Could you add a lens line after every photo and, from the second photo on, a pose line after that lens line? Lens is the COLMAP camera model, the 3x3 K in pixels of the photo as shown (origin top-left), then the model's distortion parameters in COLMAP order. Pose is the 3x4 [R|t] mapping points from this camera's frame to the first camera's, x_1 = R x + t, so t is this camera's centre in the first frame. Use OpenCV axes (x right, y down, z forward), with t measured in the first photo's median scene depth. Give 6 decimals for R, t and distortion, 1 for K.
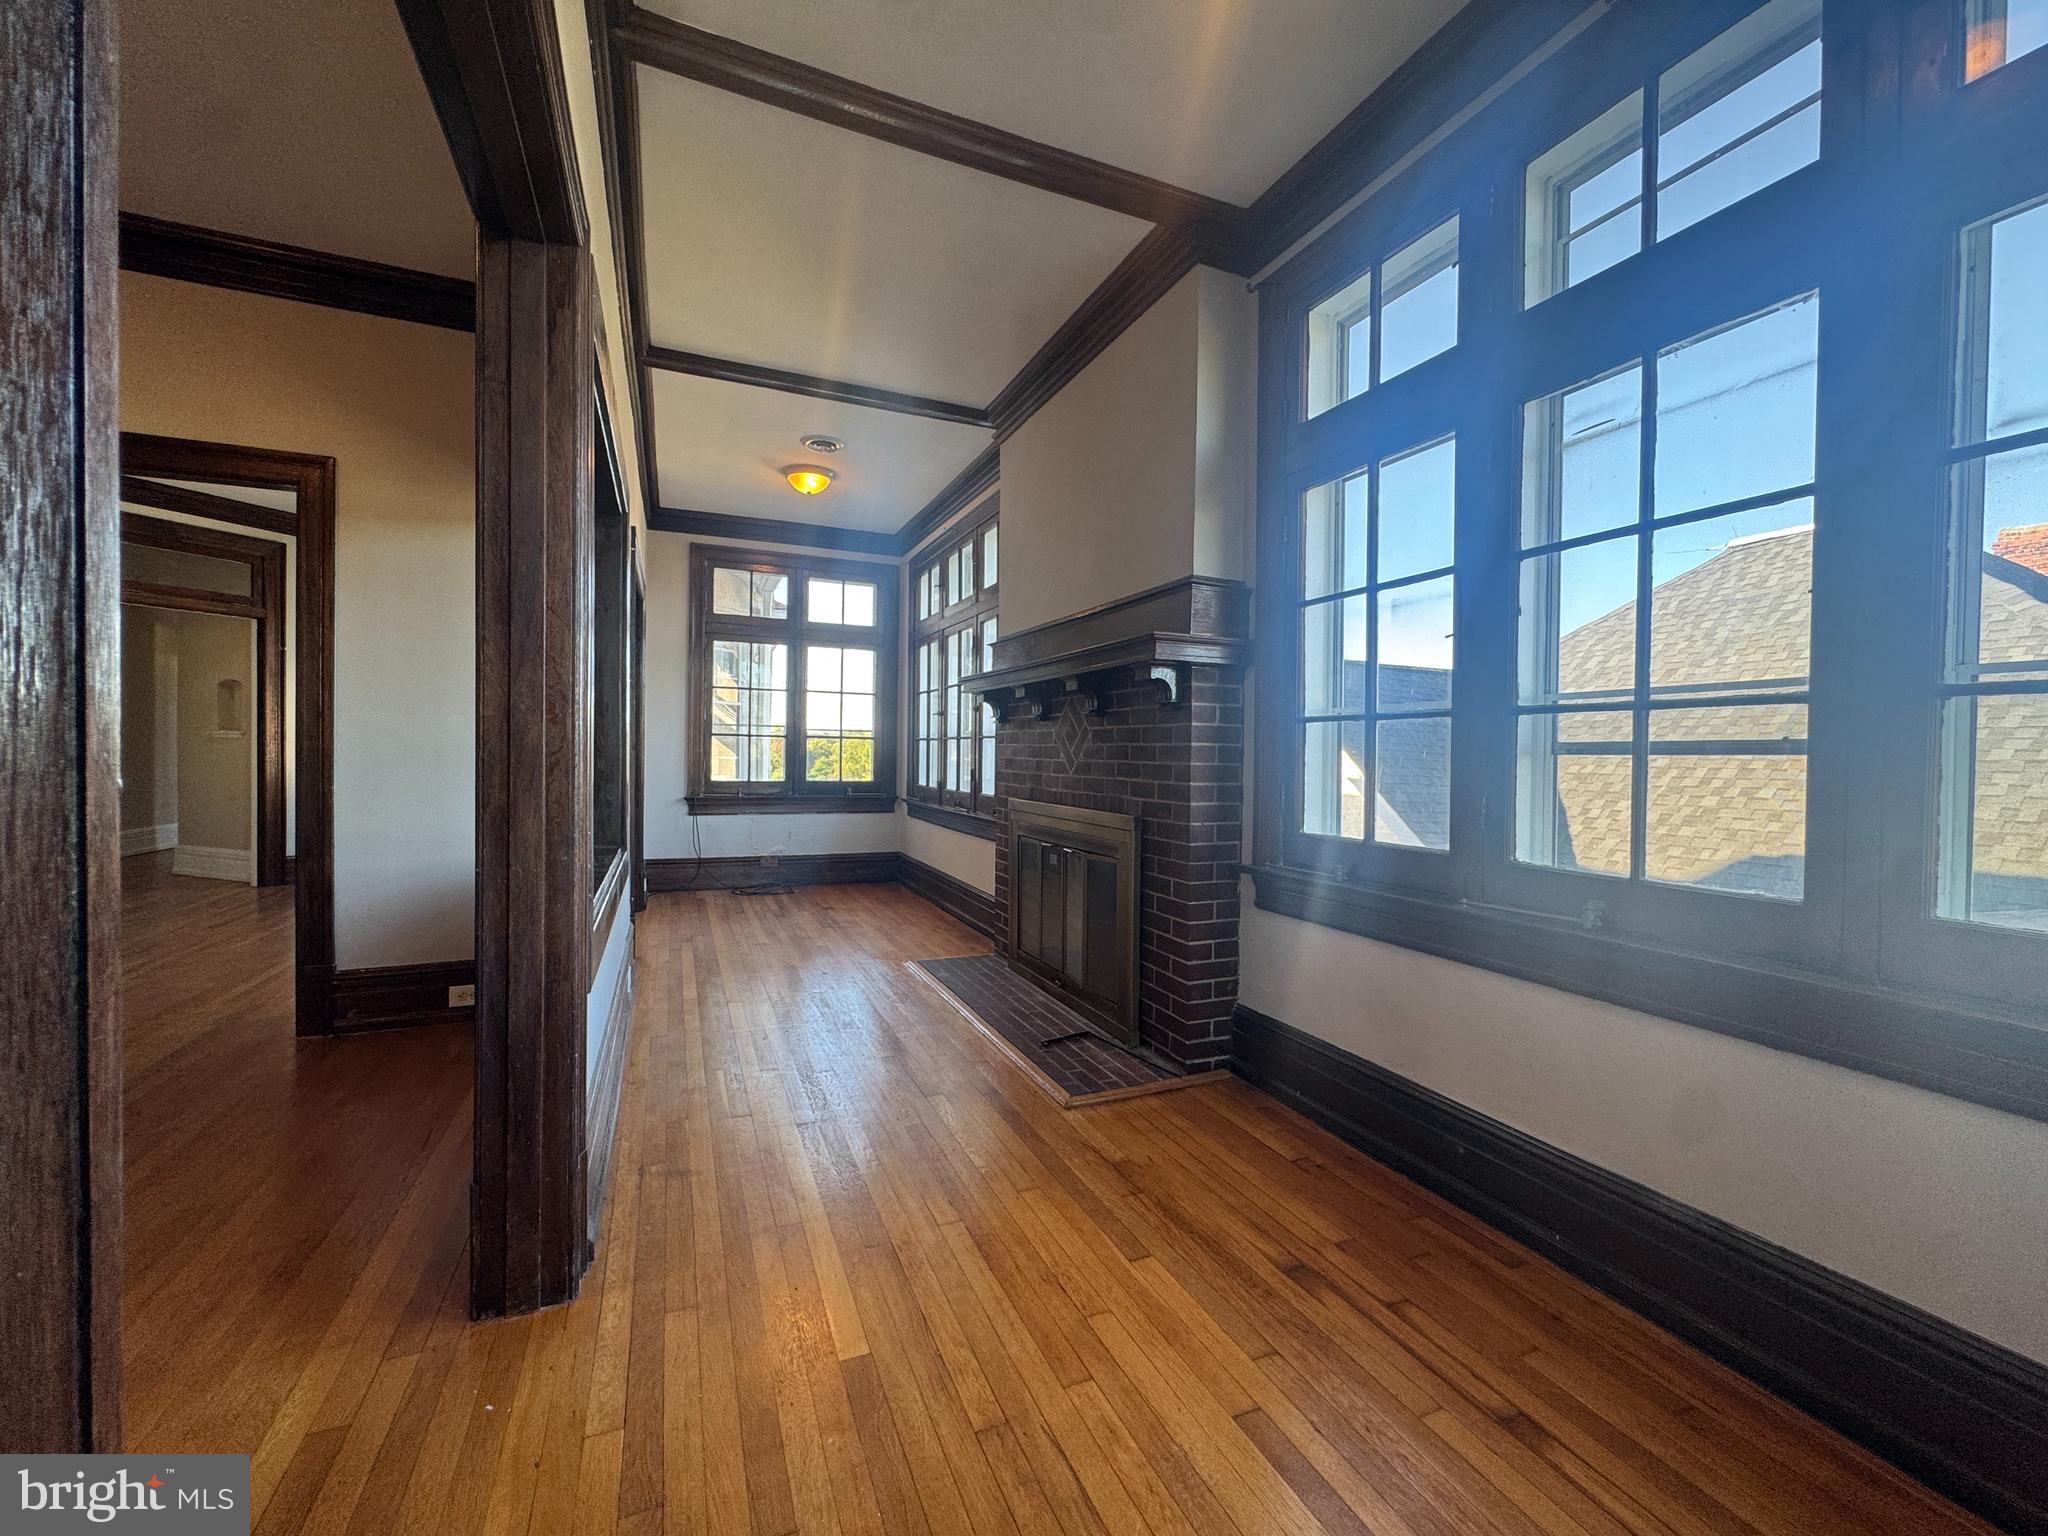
lens RADIAL K [[831.8, 0, 1031.6], [0, 831.8, 753.6], [0, 0, 1]] dist [0.001608, -0.000536]
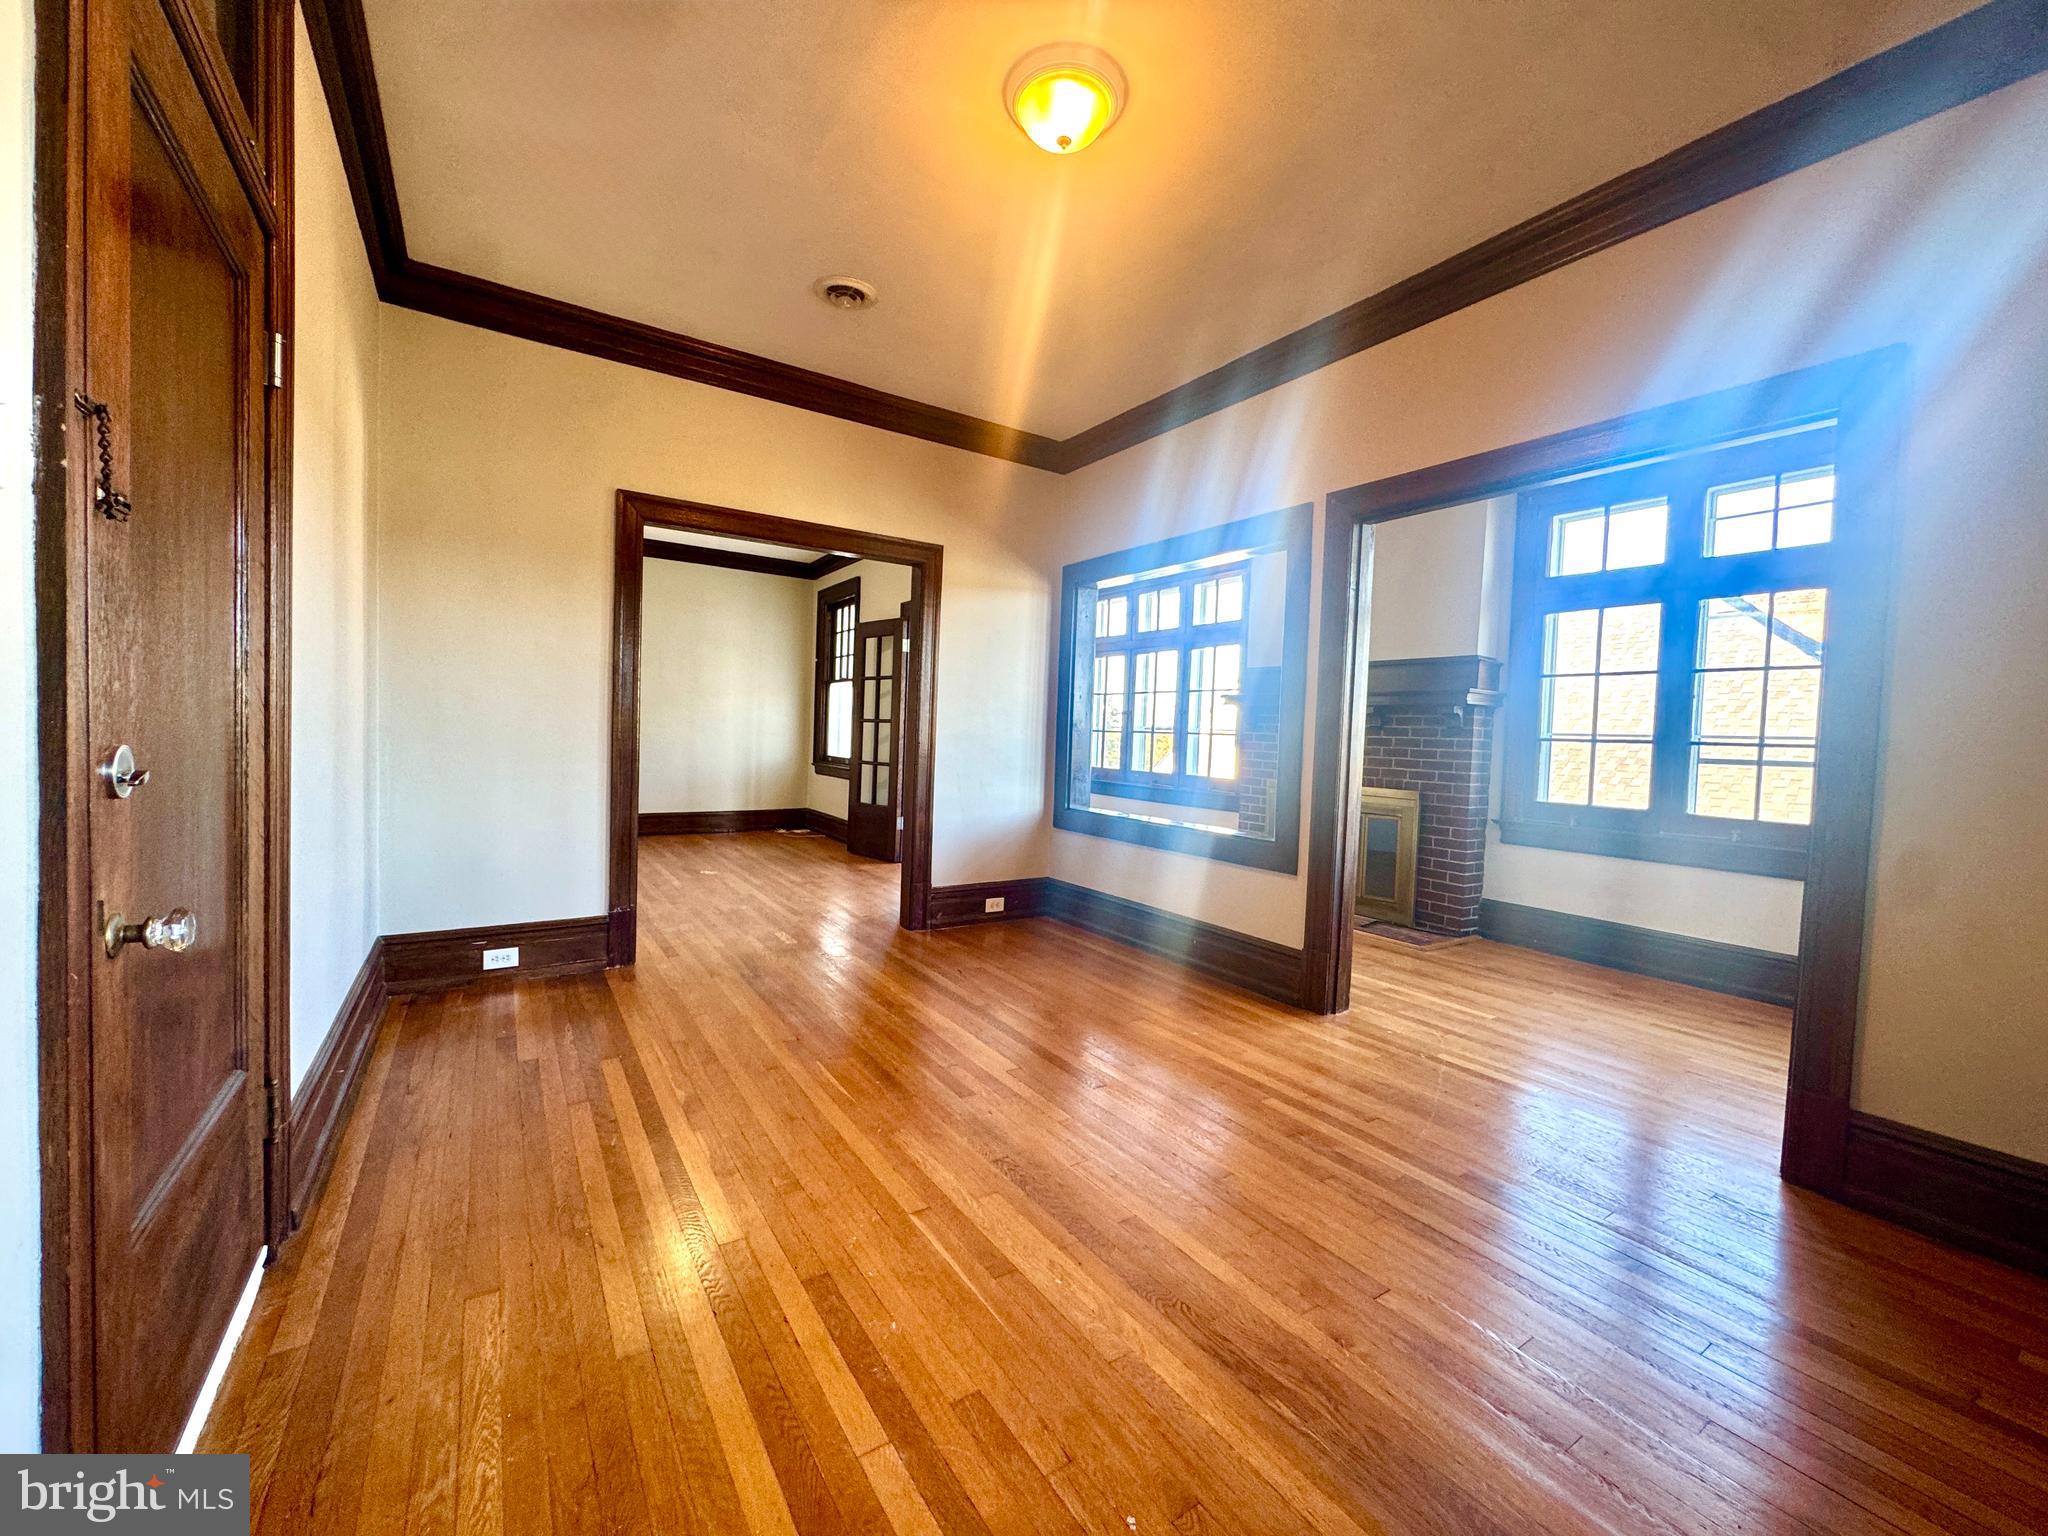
lens RADIAL K [[831.8, 0, 1026.6], [0, 831.8, 752.5], [0, 0, 1]] dist [0.001608, -0.000536]
pose [[0.983818, 0.020001, 0.178050, -1.038465], [-0.024362, 0.999454, 0.022341, -0.023640], [-0.177506, -0.026317, 0.983768, -0.561879]]
